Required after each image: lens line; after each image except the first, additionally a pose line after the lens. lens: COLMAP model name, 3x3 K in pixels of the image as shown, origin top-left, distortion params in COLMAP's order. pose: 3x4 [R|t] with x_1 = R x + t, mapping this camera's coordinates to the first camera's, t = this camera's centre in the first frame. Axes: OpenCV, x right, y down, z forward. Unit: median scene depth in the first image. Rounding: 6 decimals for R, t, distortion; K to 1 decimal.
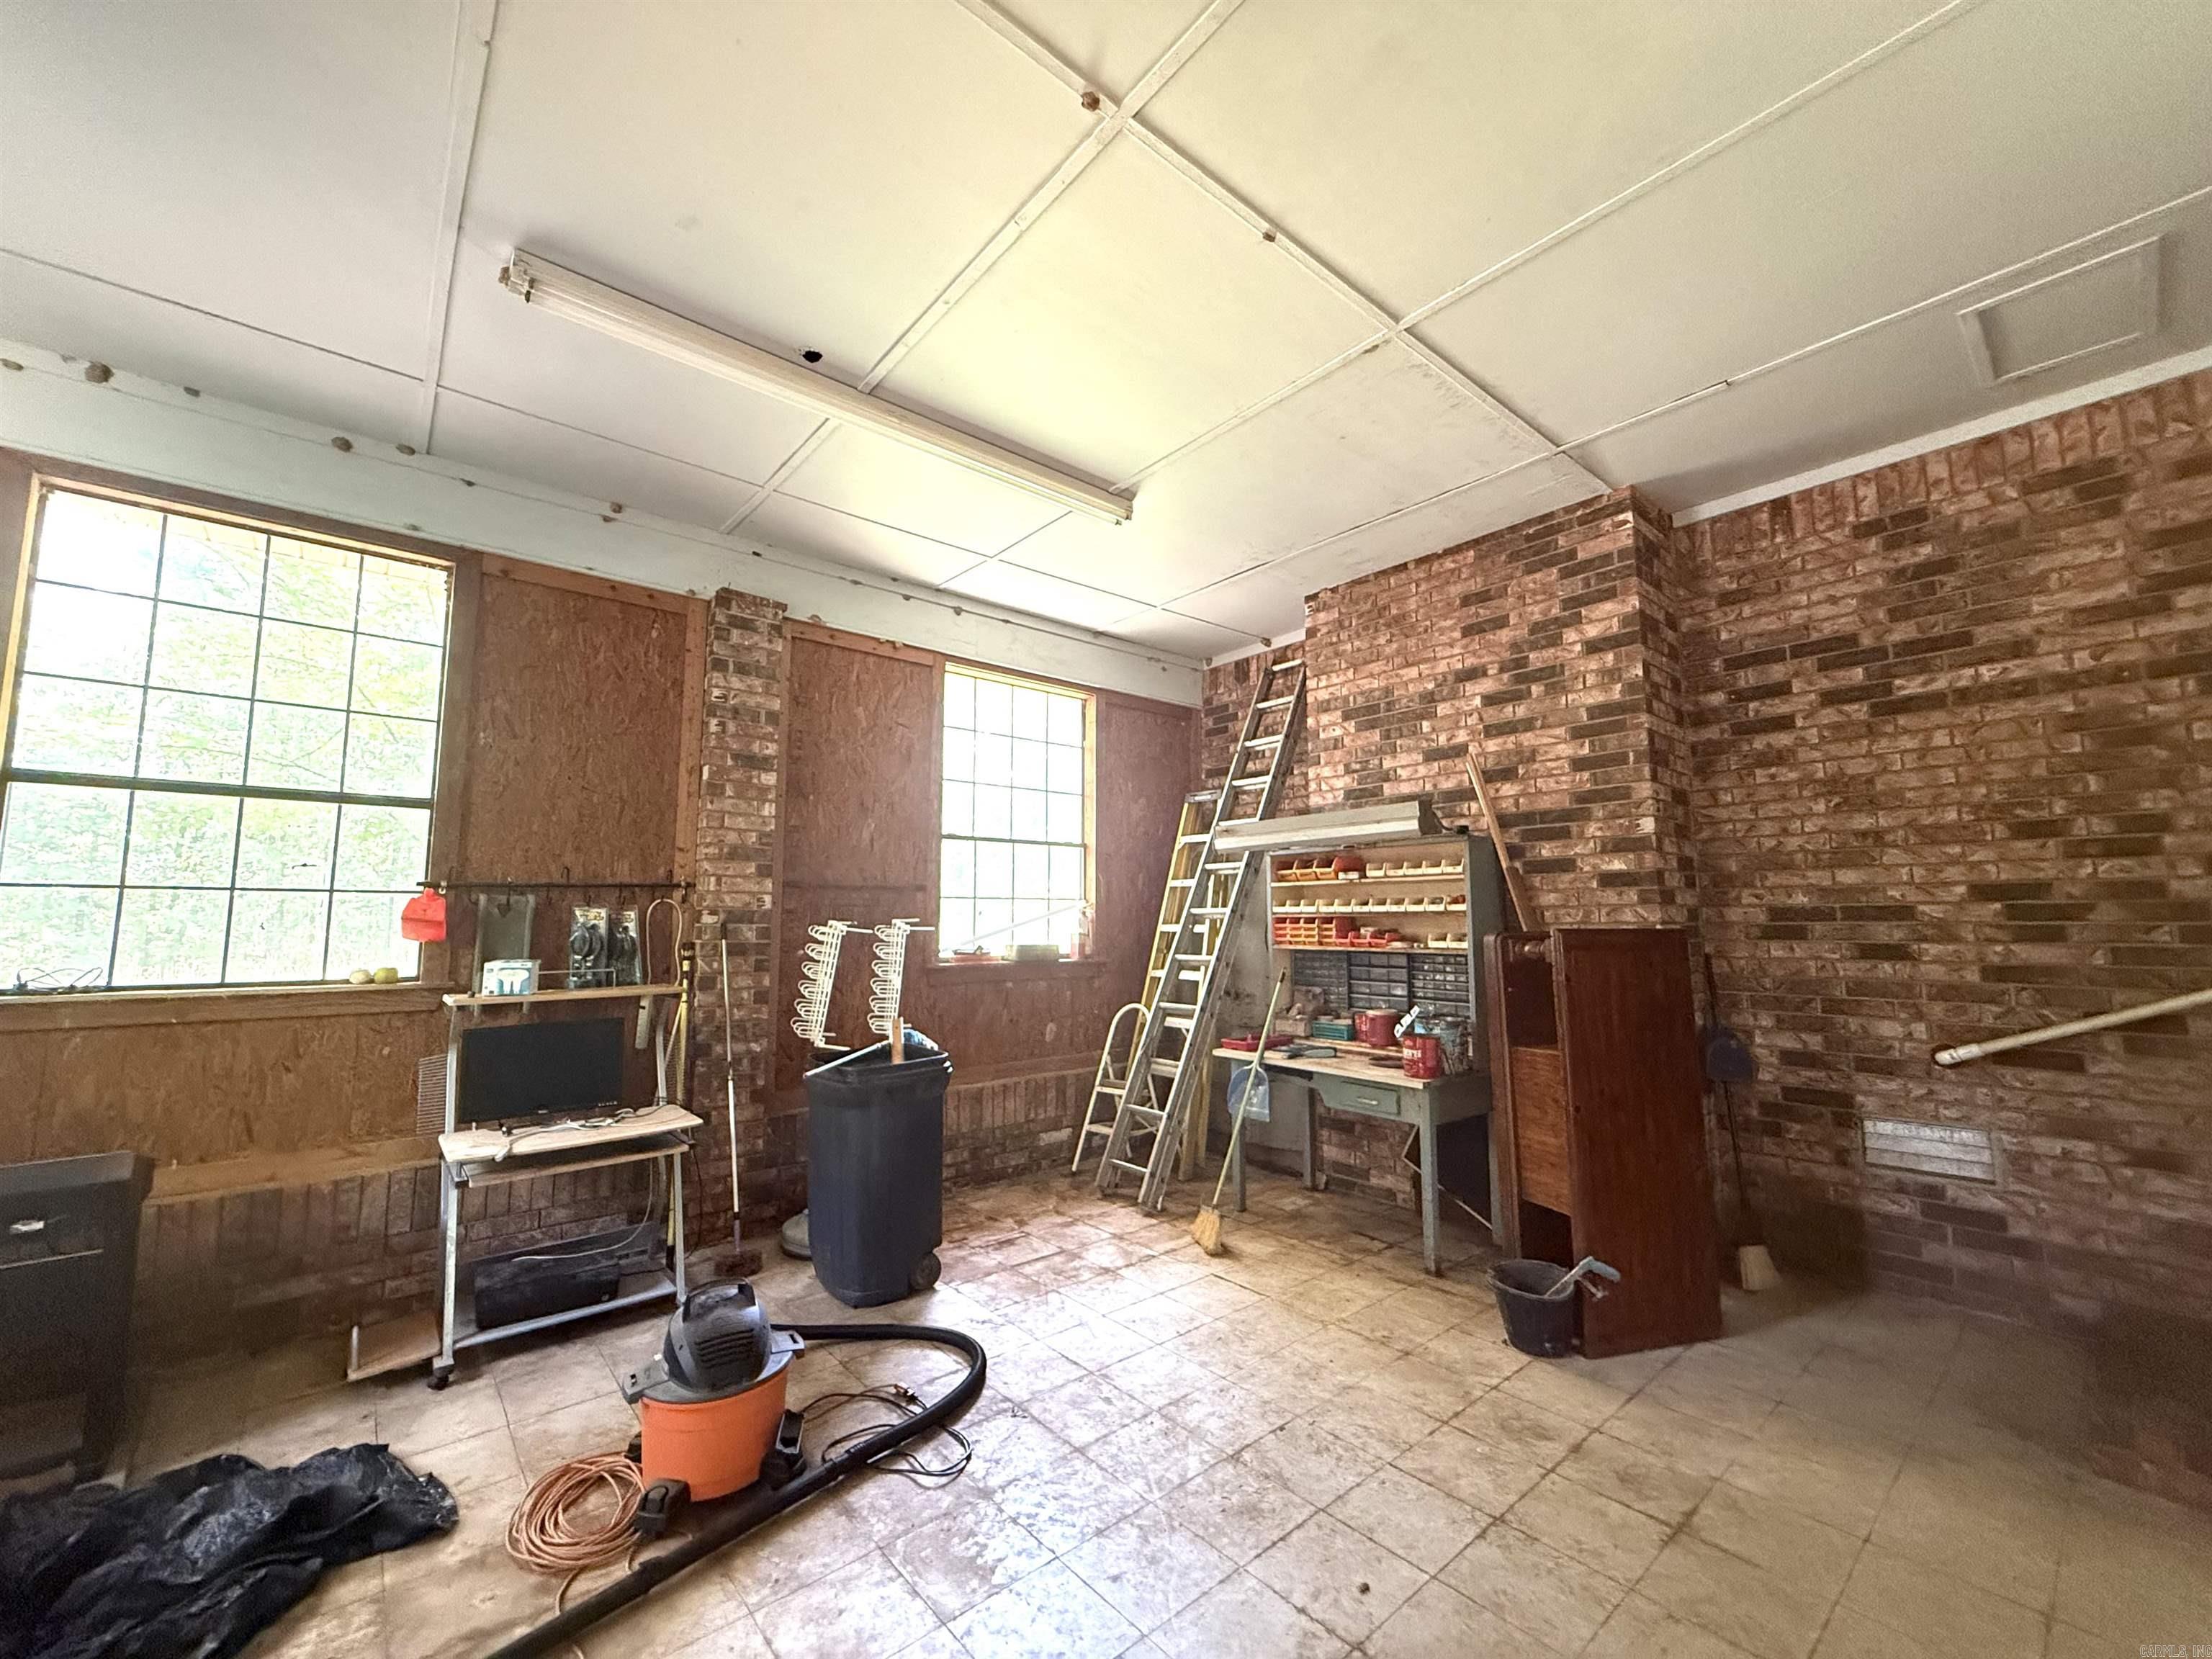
lens RADIAL K [[881.2, 0, 1107.4], [0, 881.2, 830.6], [0, 0, 1]] dist [-0.001284, 0.001812]
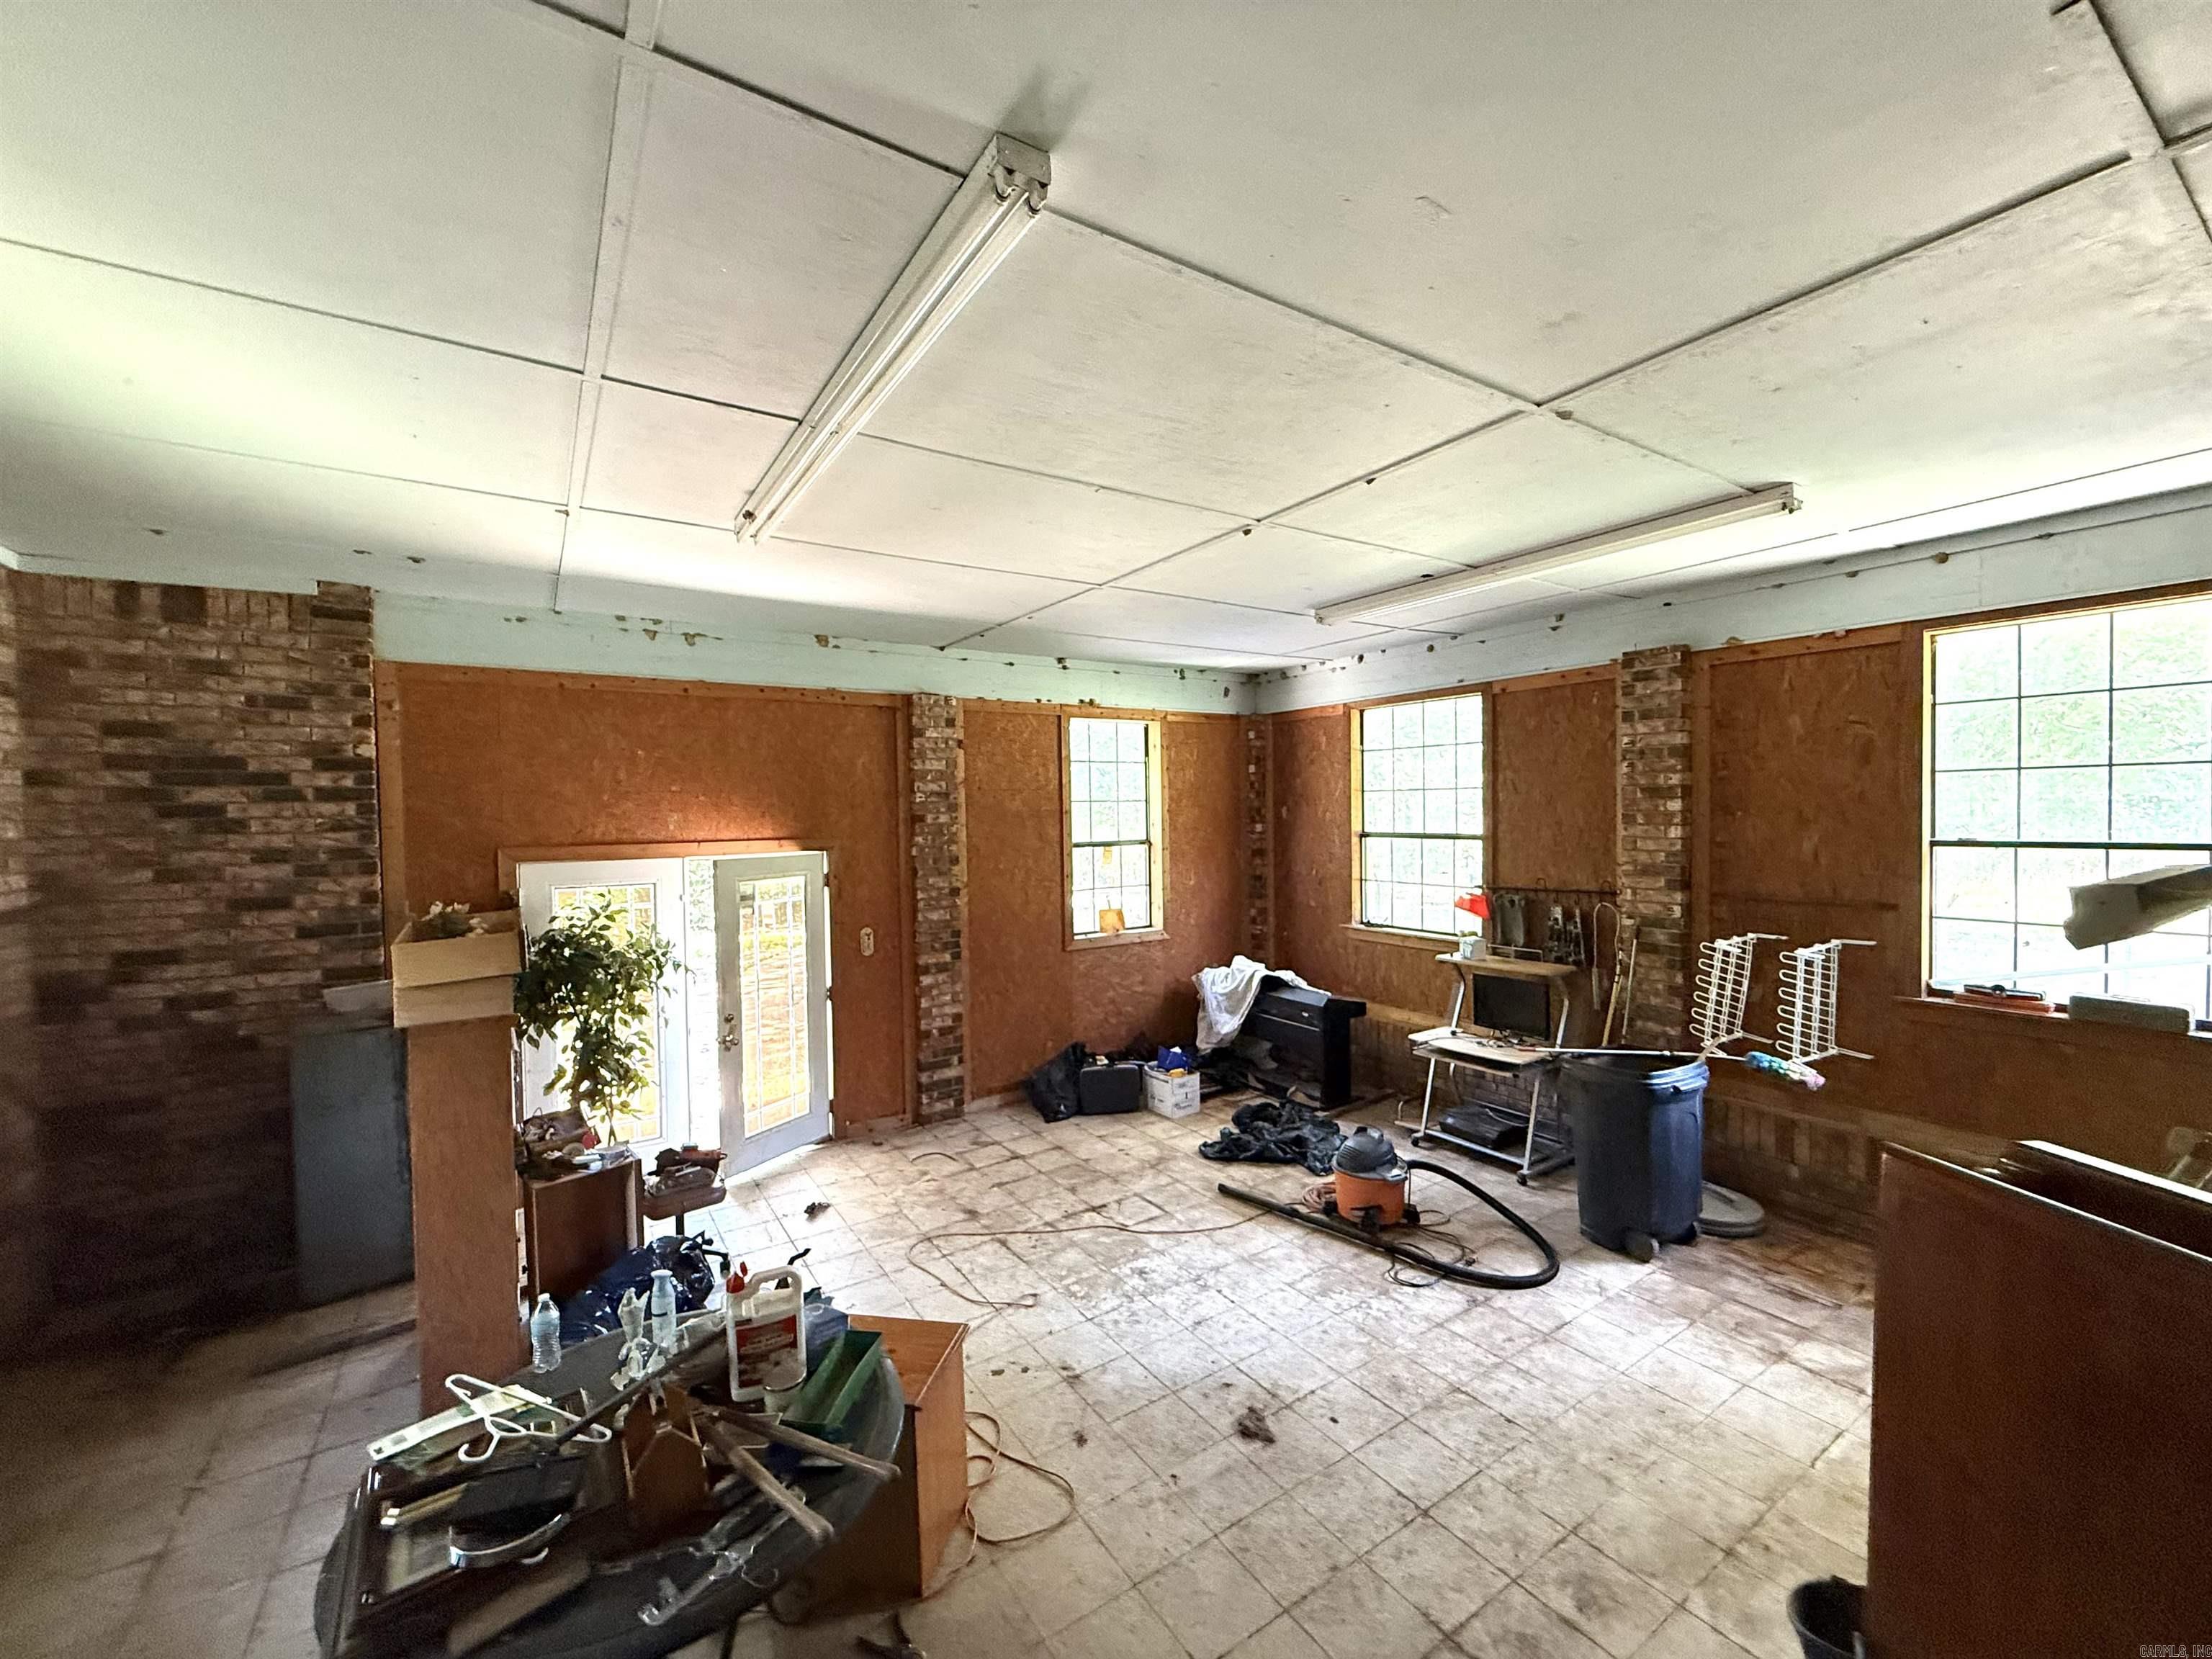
lens RADIAL K [[881.2, 0, 1103.5], [0, 881.2, 829.0], [0, 0, 1]] dist [-0.001284, 0.001812]
pose [[-0.121504, 0.026349, -0.992241, 0.883882], [0.120257, 0.992675, 0.011635, -0.136011], [0.985279, -0.117910, -0.123783, 0.416314]]
